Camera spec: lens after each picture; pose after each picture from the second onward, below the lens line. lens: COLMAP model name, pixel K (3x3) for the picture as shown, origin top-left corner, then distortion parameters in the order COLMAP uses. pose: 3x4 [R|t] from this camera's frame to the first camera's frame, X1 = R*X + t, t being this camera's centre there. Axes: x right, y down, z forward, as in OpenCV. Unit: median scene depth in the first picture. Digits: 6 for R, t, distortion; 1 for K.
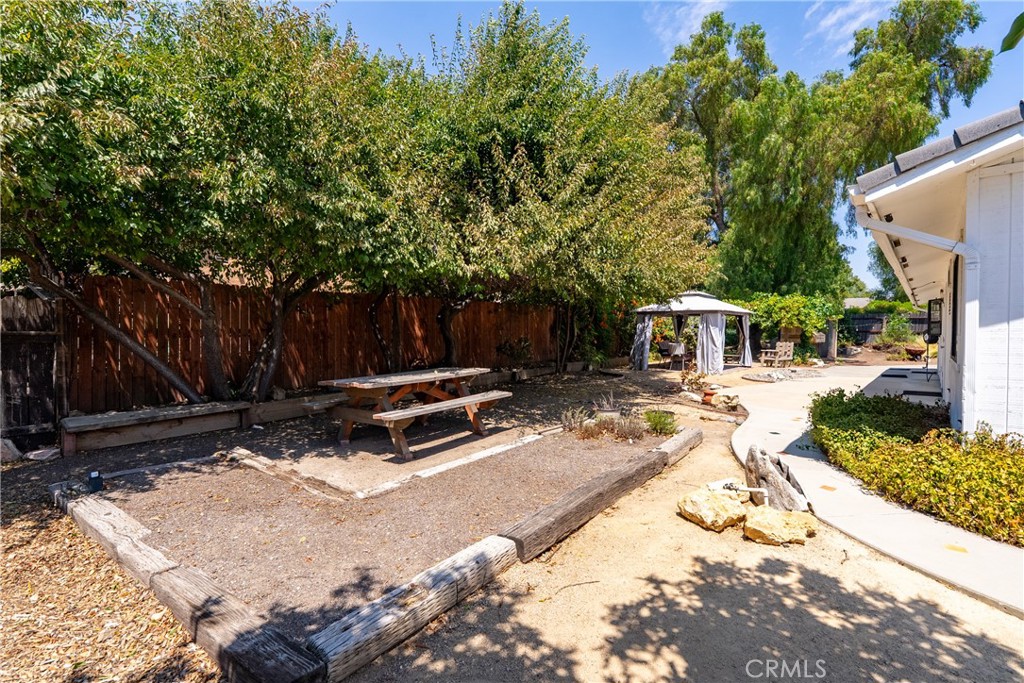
lens RADIAL K [[453.5, 0, 523.9], [0, 453.5, 344.4], [0, 0, 1]] dist [-0.000936, -0.000080]
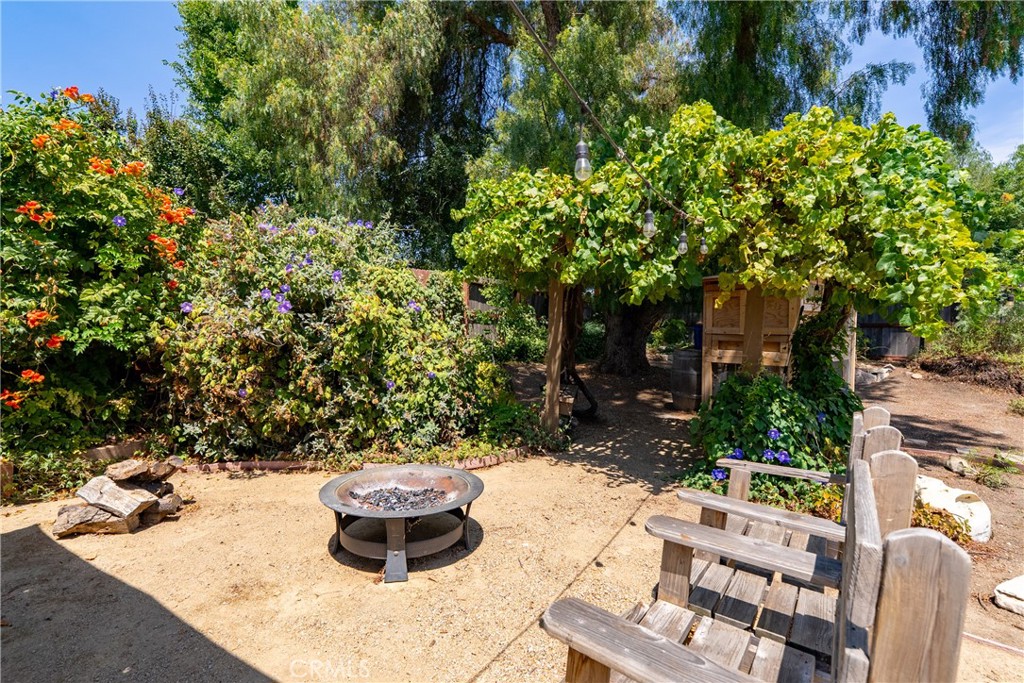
lens RADIAL K [[463.0, 0, 512.0], [0, 463.0, 341.5], [0, 0, 1]] dist [-0.001172, -0.000070]
pose [[0.985460, -0.010006, 0.169616, 0.425338], [0.011824, 0.999883, -0.009713, -0.016863], [-0.169499, 0.011577, 0.985462, 0.788198]]
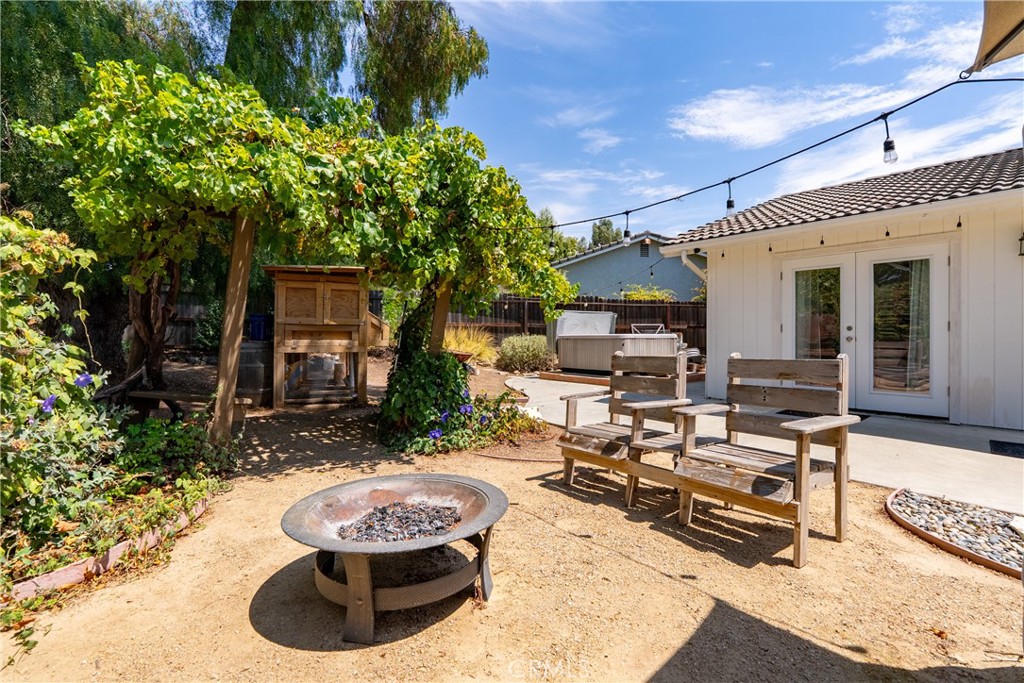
lens RADIAL K [[453.5, 0, 523.9], [0, 453.5, 344.4], [0, 0, 1]] dist [-0.000936, -0.000080]
pose [[0.105970, -0.028228, 0.993969, 0.325905], [0.030521, 0.999218, 0.025123, -0.012449], [-0.993901, 0.027675, 0.106749, 0.887245]]
